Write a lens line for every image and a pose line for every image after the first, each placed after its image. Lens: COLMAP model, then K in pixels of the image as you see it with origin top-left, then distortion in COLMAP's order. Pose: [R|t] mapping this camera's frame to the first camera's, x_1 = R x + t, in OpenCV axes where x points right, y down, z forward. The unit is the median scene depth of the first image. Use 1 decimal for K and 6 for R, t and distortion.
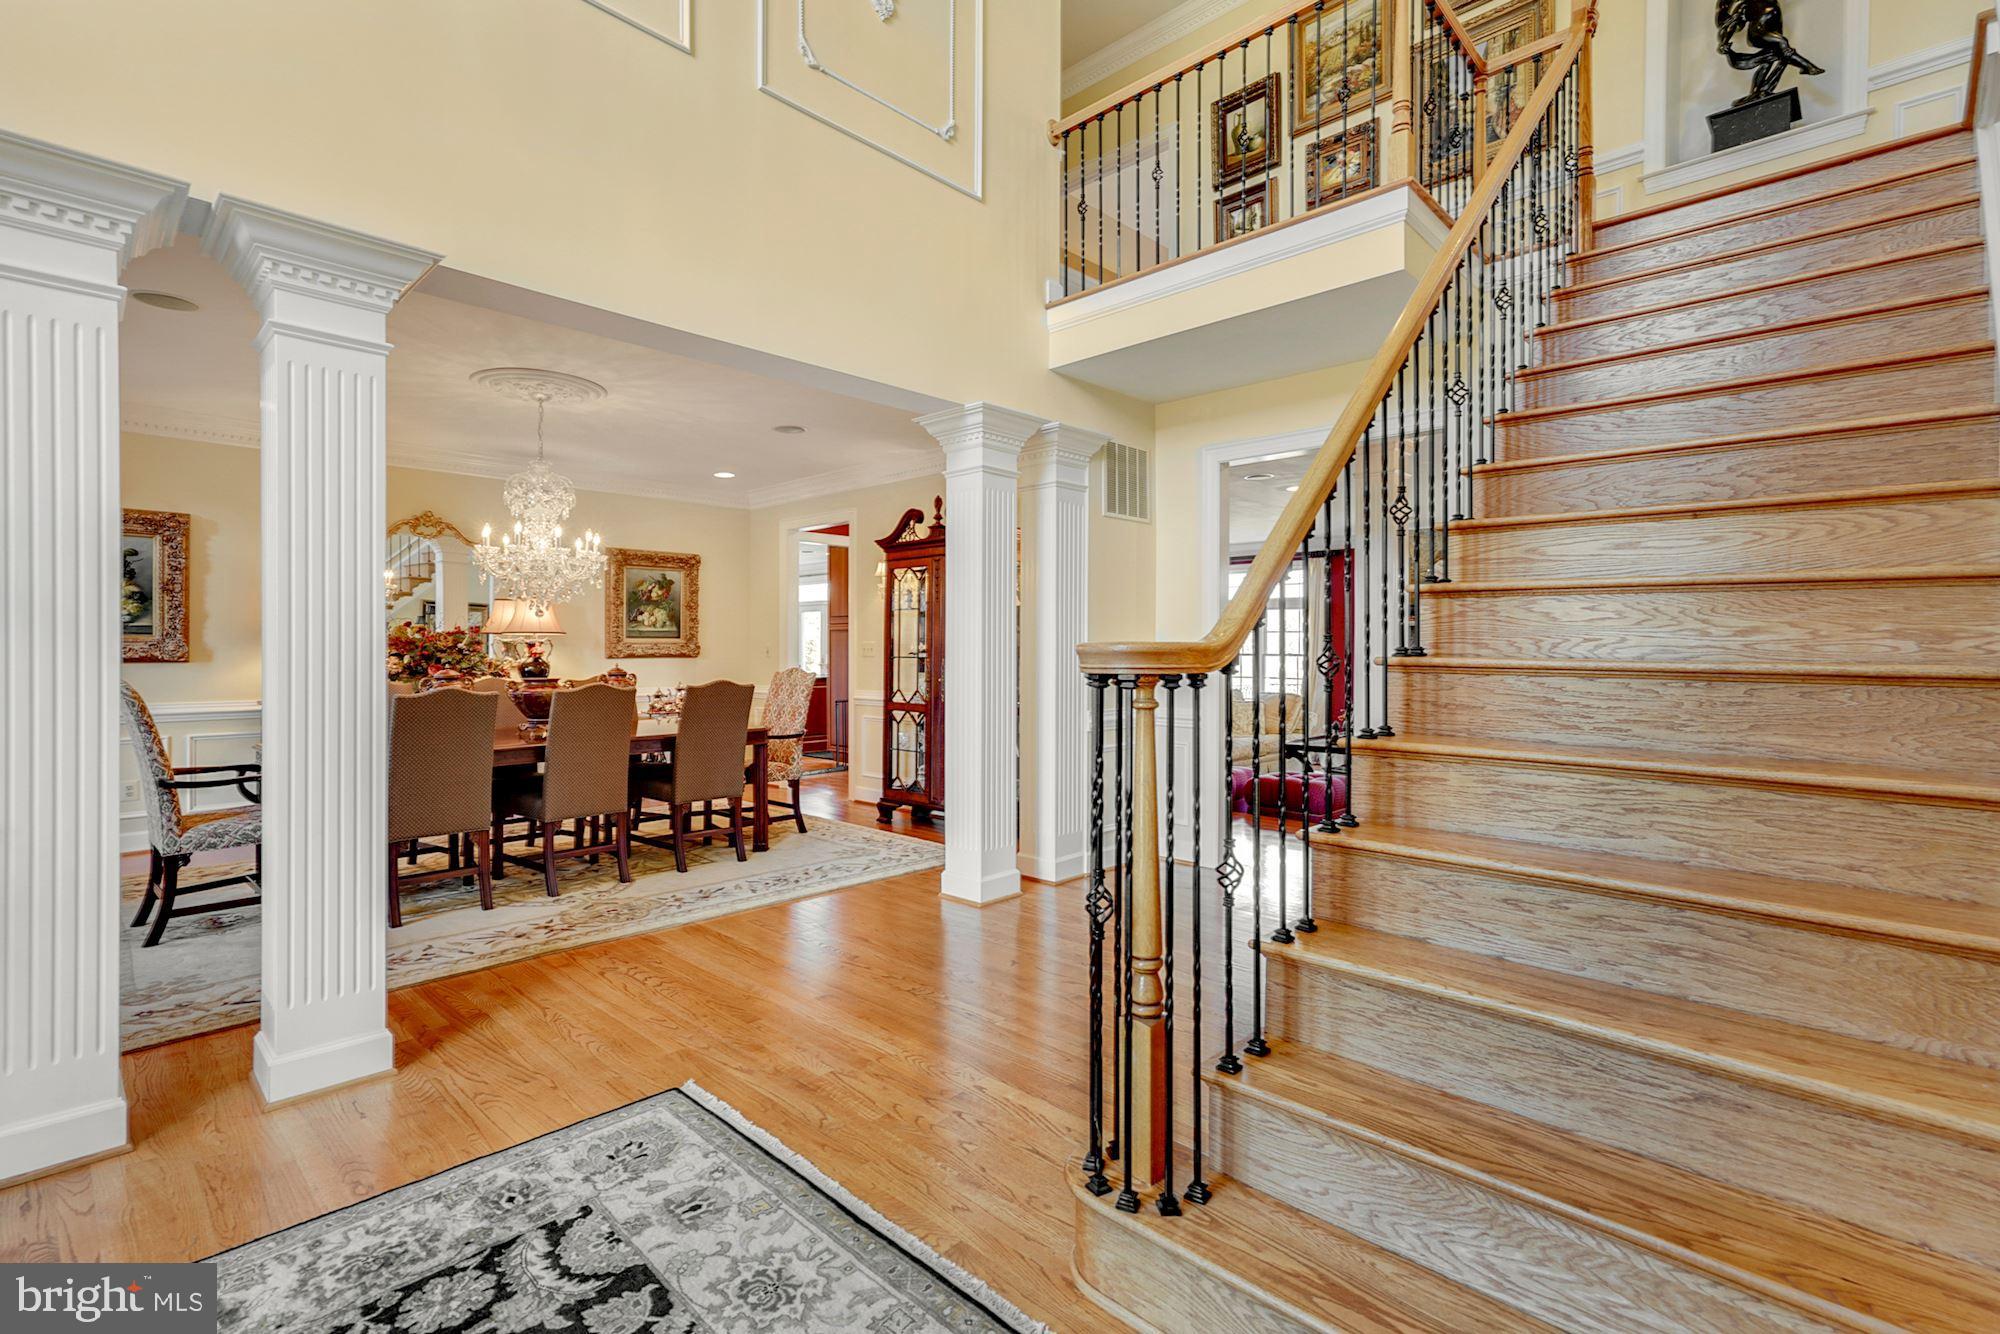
lens RADIAL K [[905.8, 0, 995.5], [0, 905.8, 653.8], [0, 0, 1]] dist [0.001303, 0.000503]
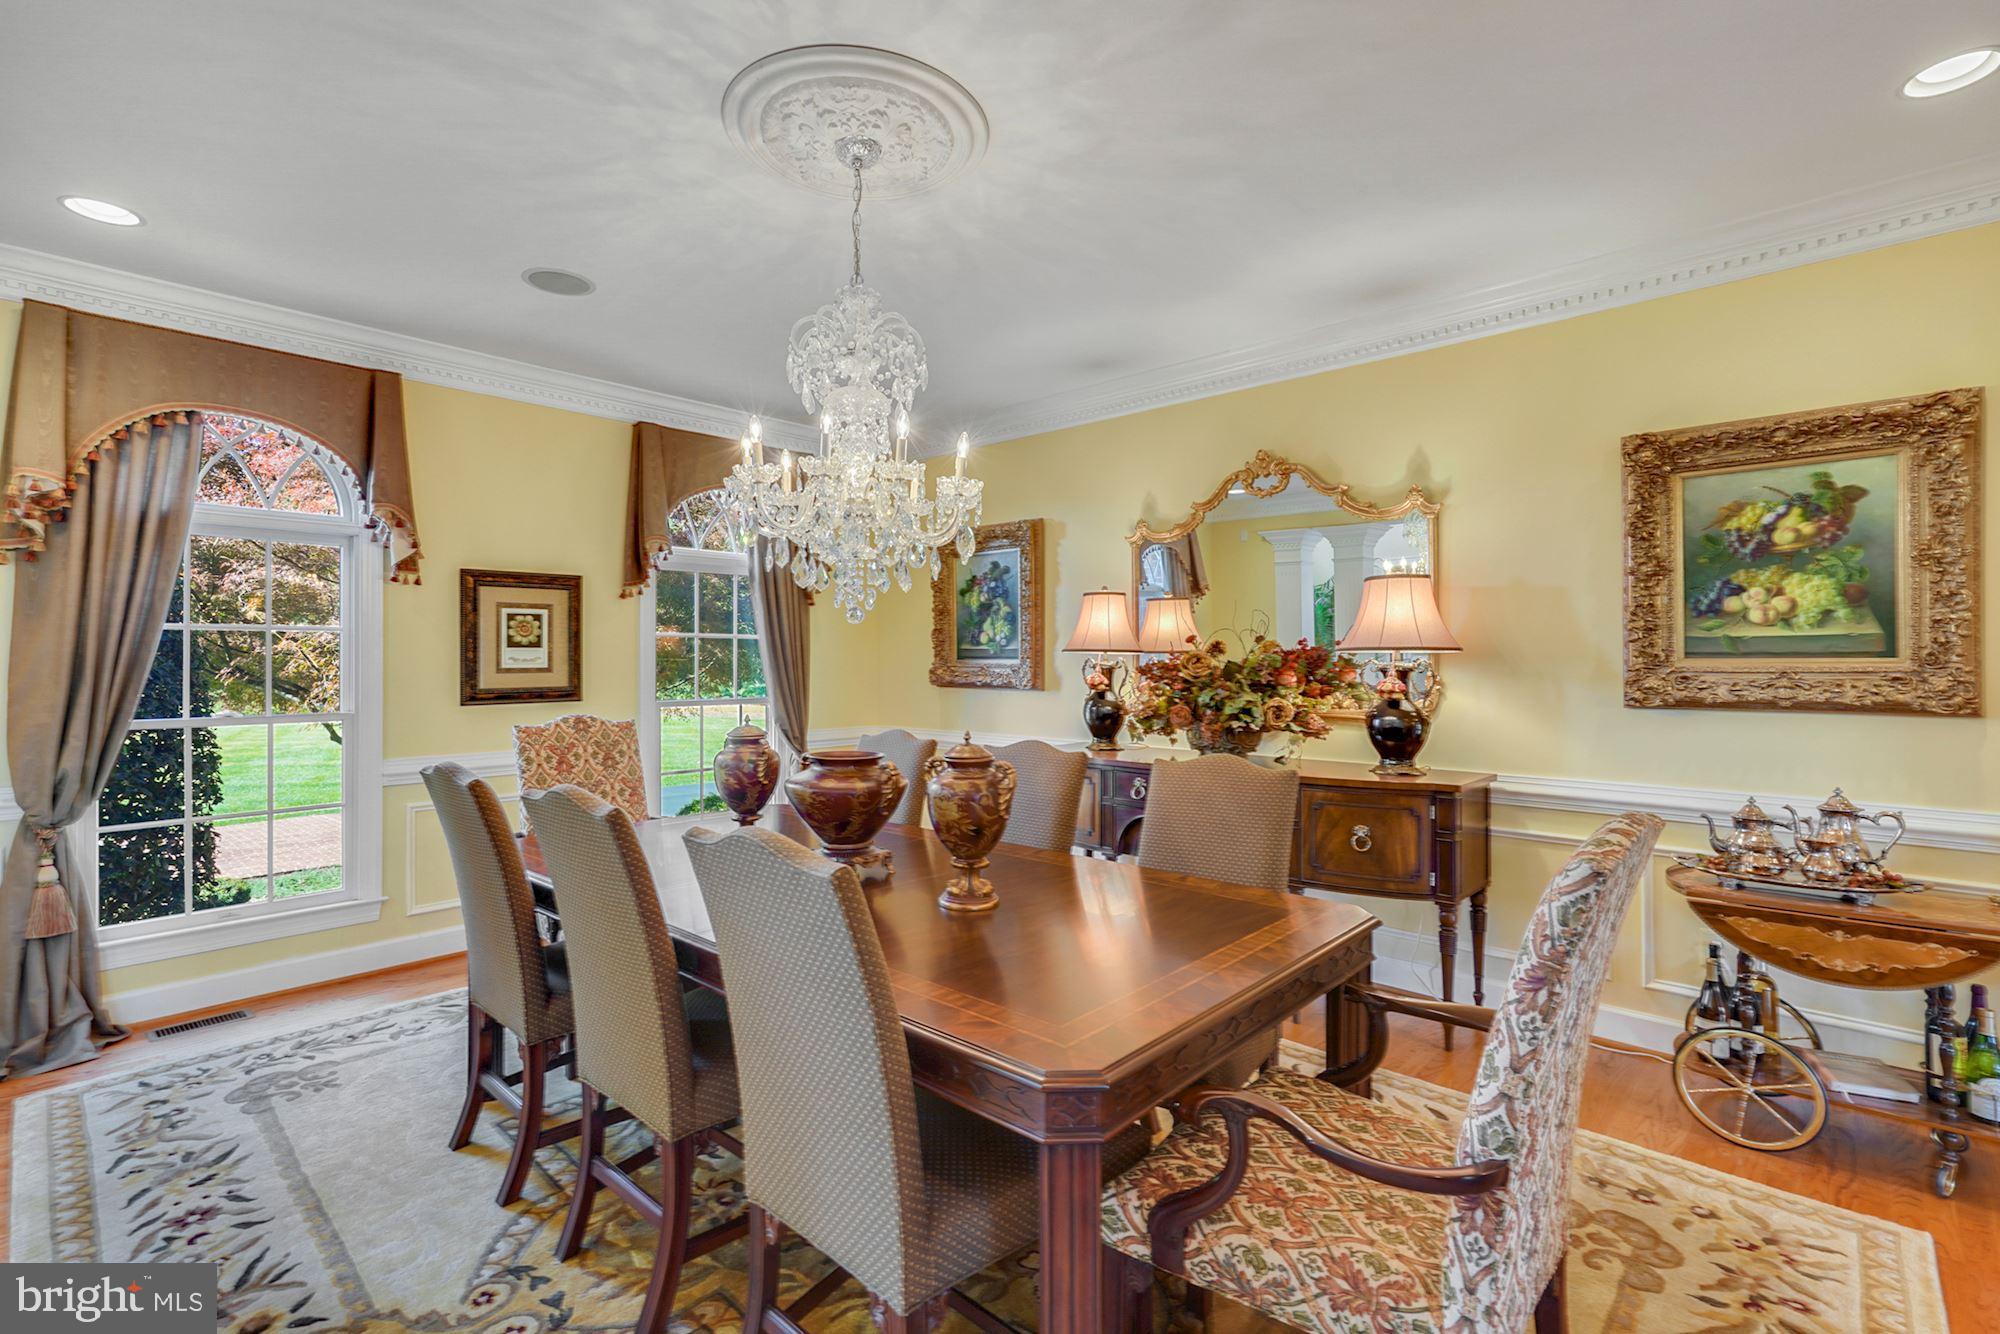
lens RADIAL K [[905.8, 0, 995.5], [0, 905.8, 653.8], [0, 0, 1]] dist [0.001303, 0.000503]
pose [[0.019470, -0.004850, -0.999799, -0.029316], [-0.005054, 0.999975, -0.004949, -0.020625], [0.999798, 0.005150, 0.019445, 0.925724]]
